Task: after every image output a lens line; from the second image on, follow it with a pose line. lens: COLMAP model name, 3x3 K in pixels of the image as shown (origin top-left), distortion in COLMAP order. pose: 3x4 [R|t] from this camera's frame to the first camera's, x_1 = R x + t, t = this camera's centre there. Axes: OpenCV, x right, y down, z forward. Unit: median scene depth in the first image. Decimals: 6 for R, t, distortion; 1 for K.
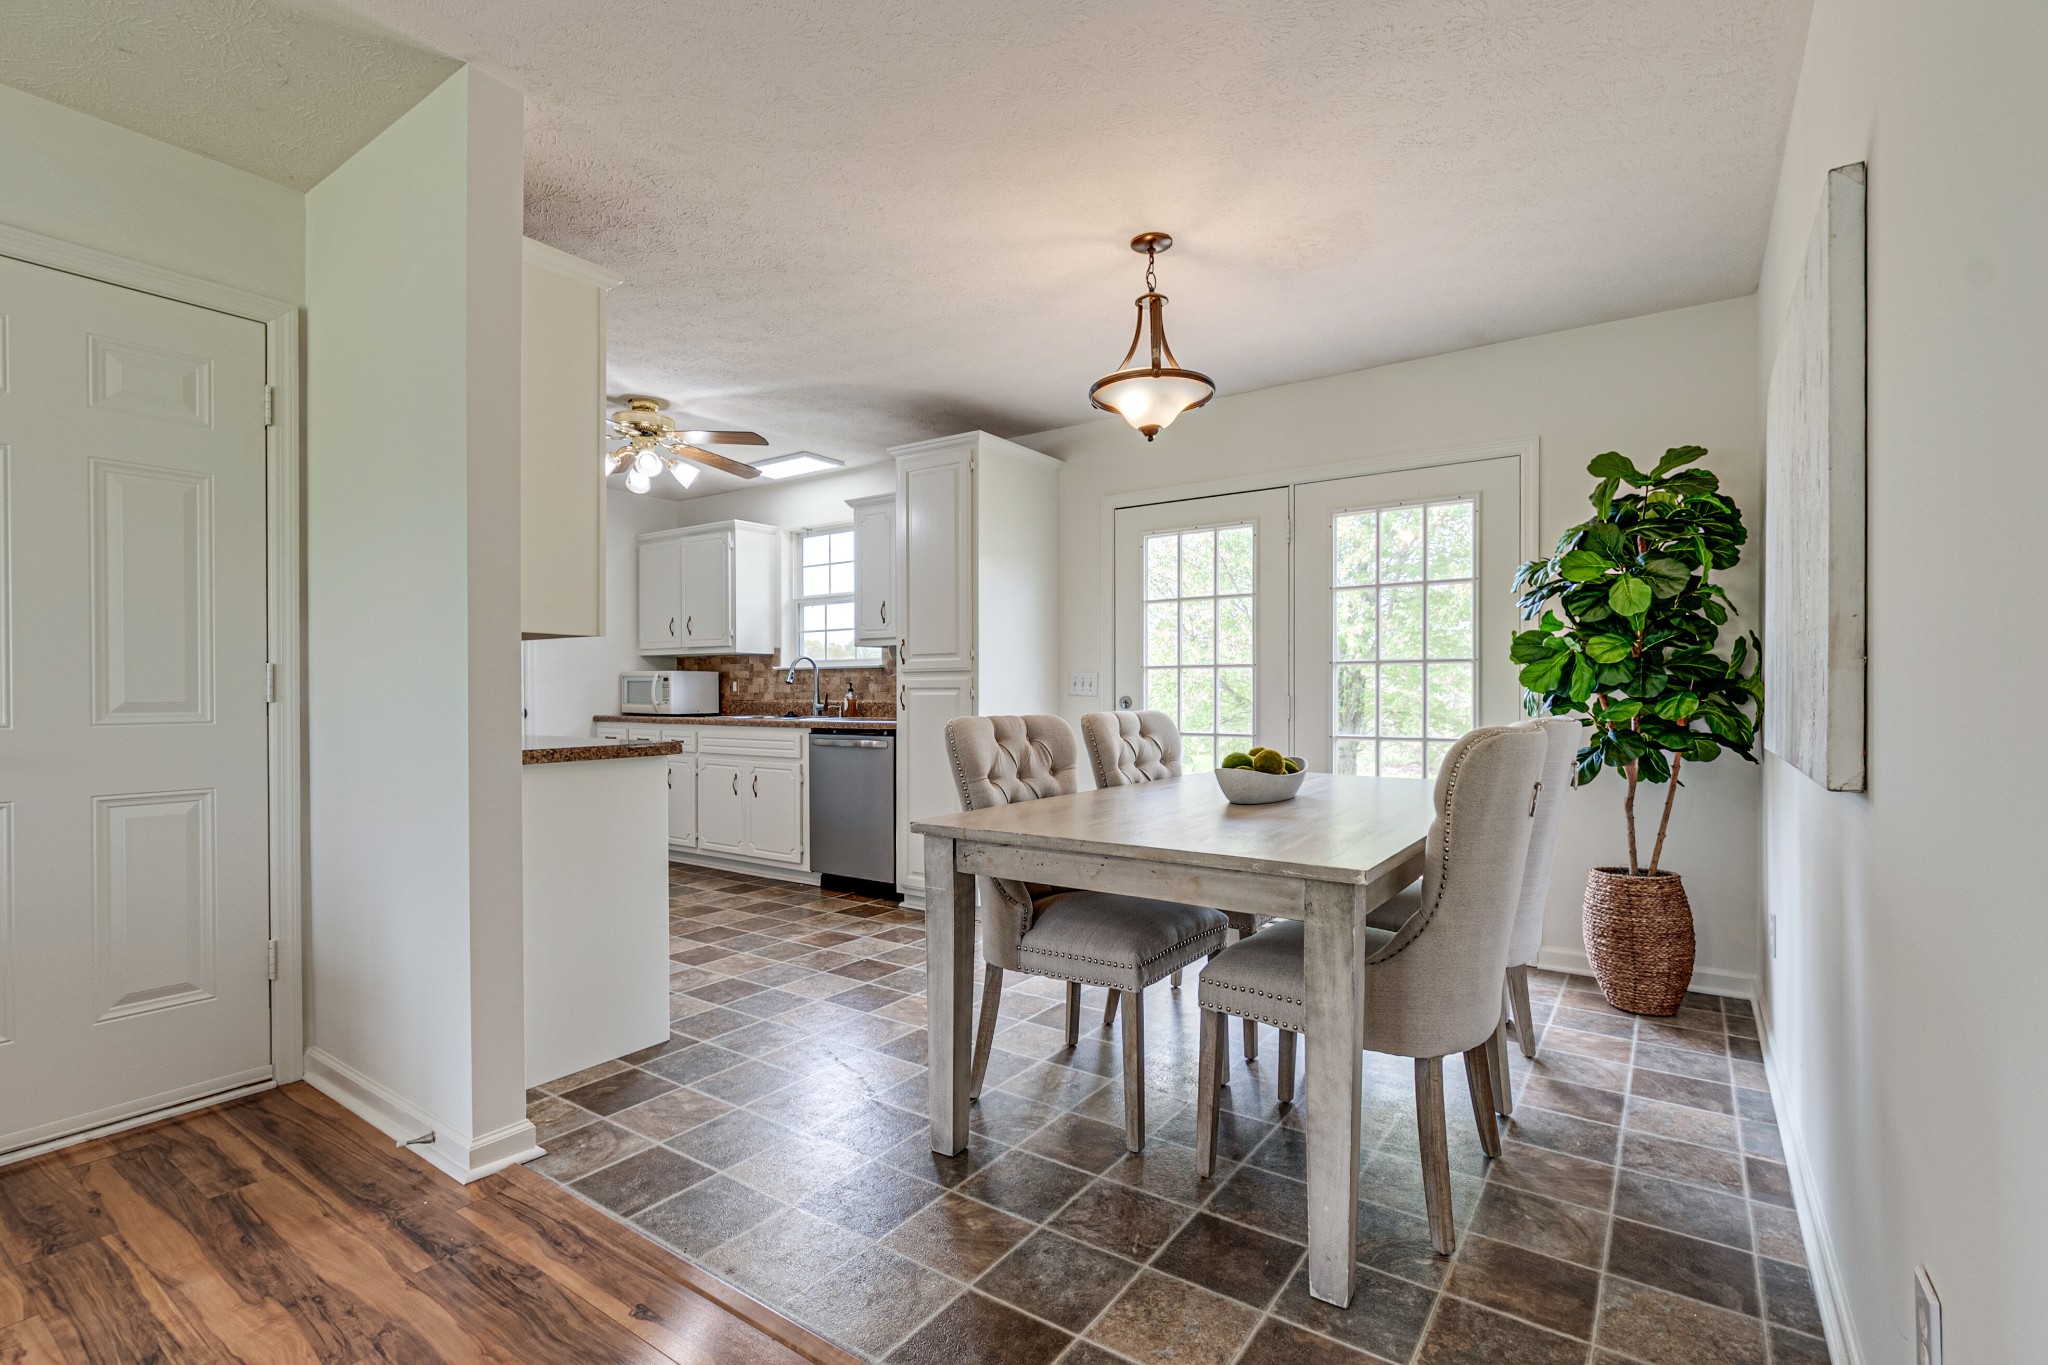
lens RADIAL K [[950.8, 0, 982.0], [0, 950.8, 698.6], [0, 0, 1]] dist [0.003796, 0.000374]
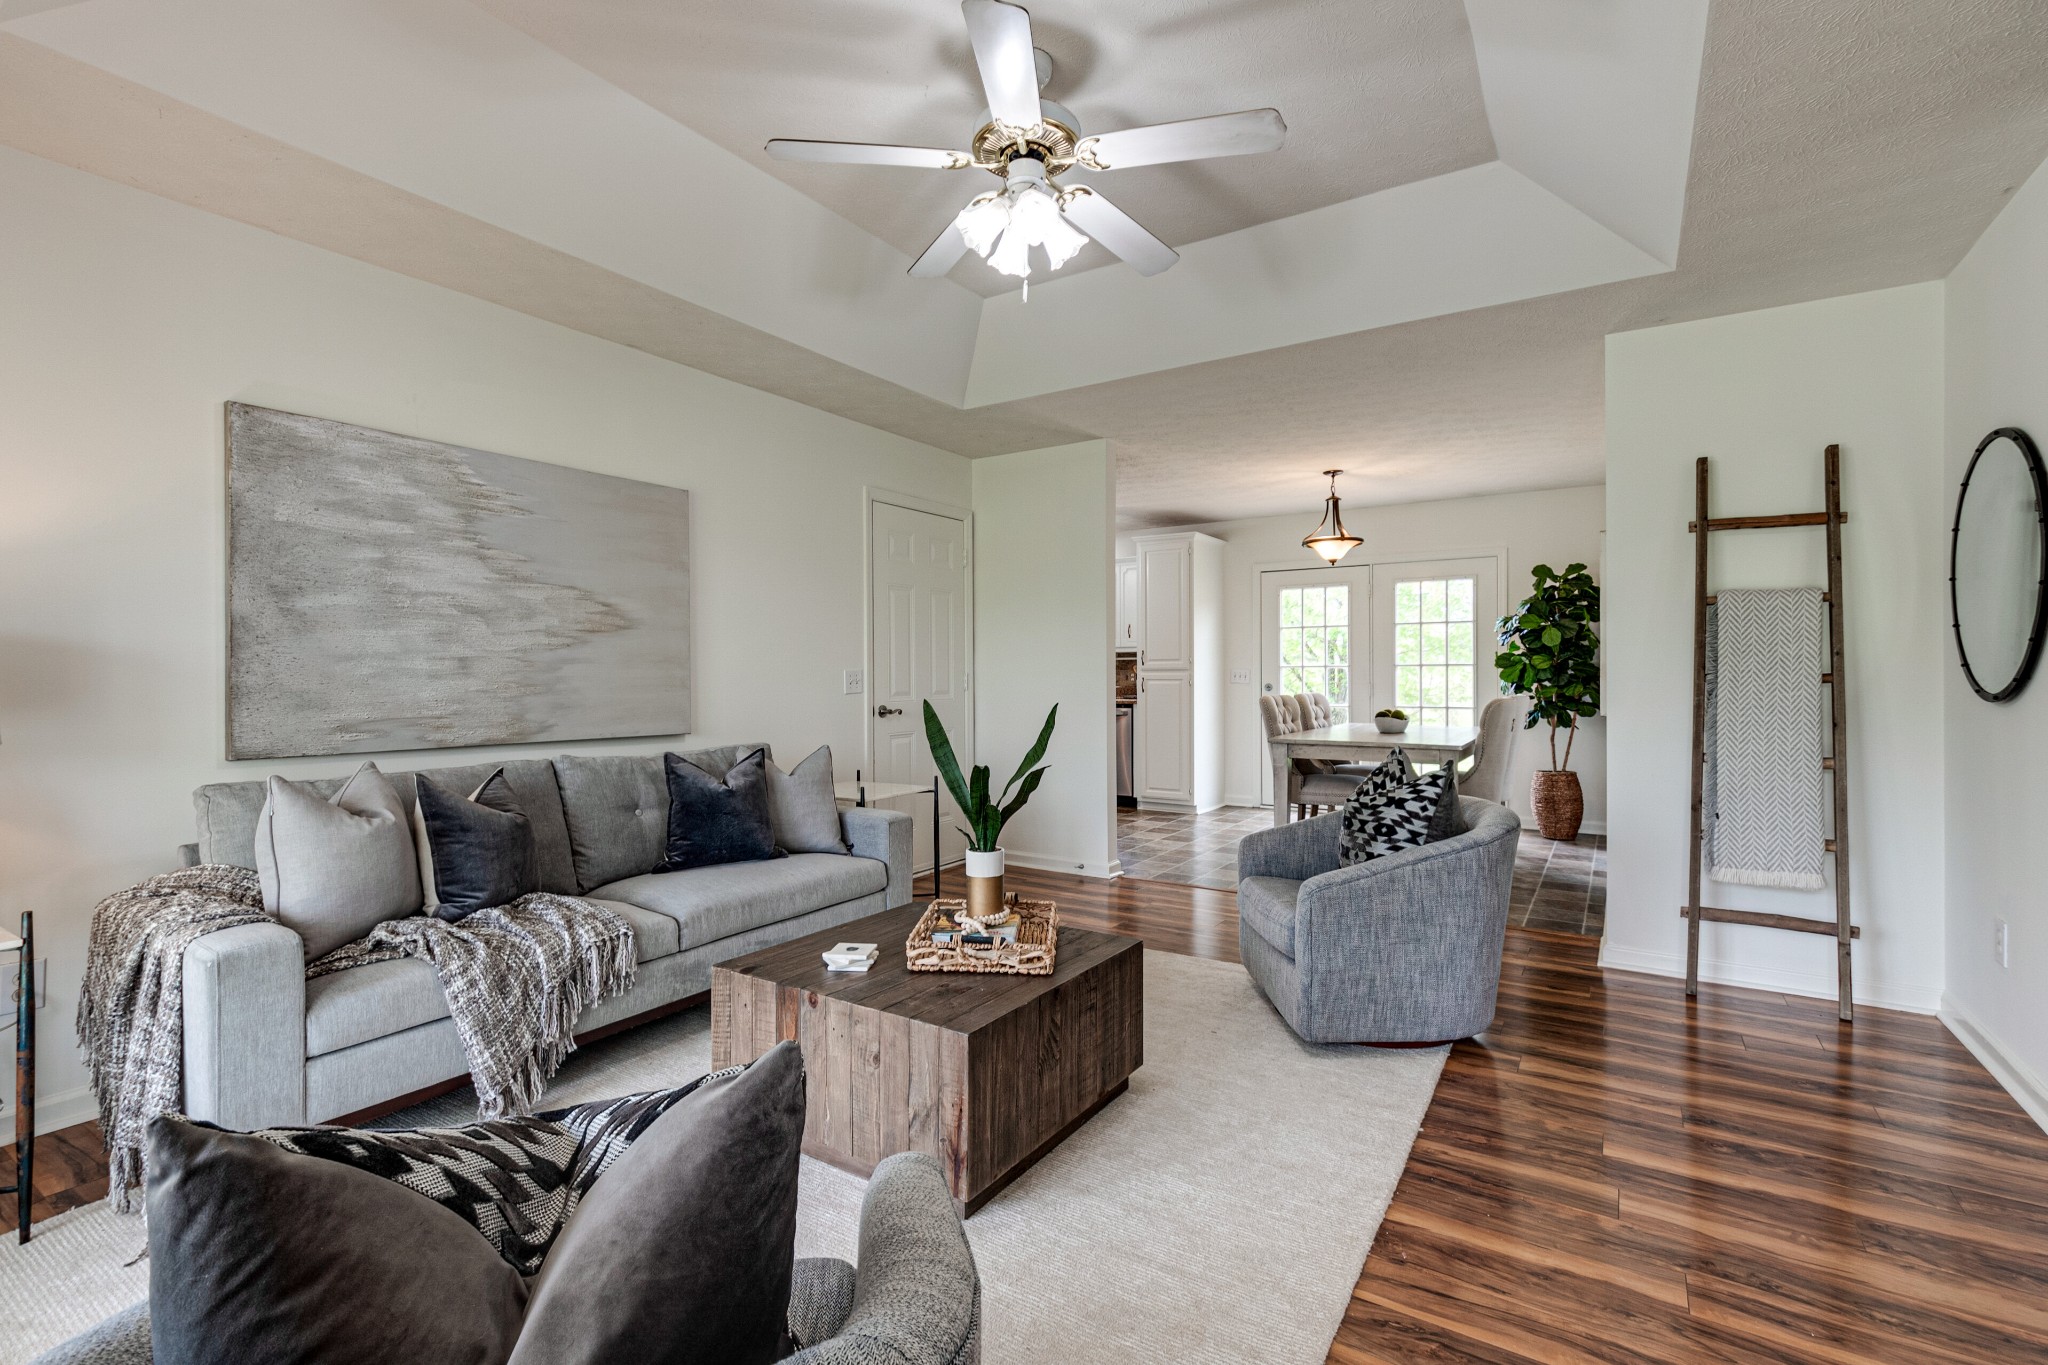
lens RADIAL K [[950.8, 0, 1000.5], [0, 950.8, 676.7], [0, 0, 1]] dist [0.003796, 0.000374]
pose [[0.998394, -0.002948, 0.056577, -0.612134], [0.002979, 0.999995, -0.000468, -0.021377], [-0.056575, 0.000636, 0.998398, -0.964903]]
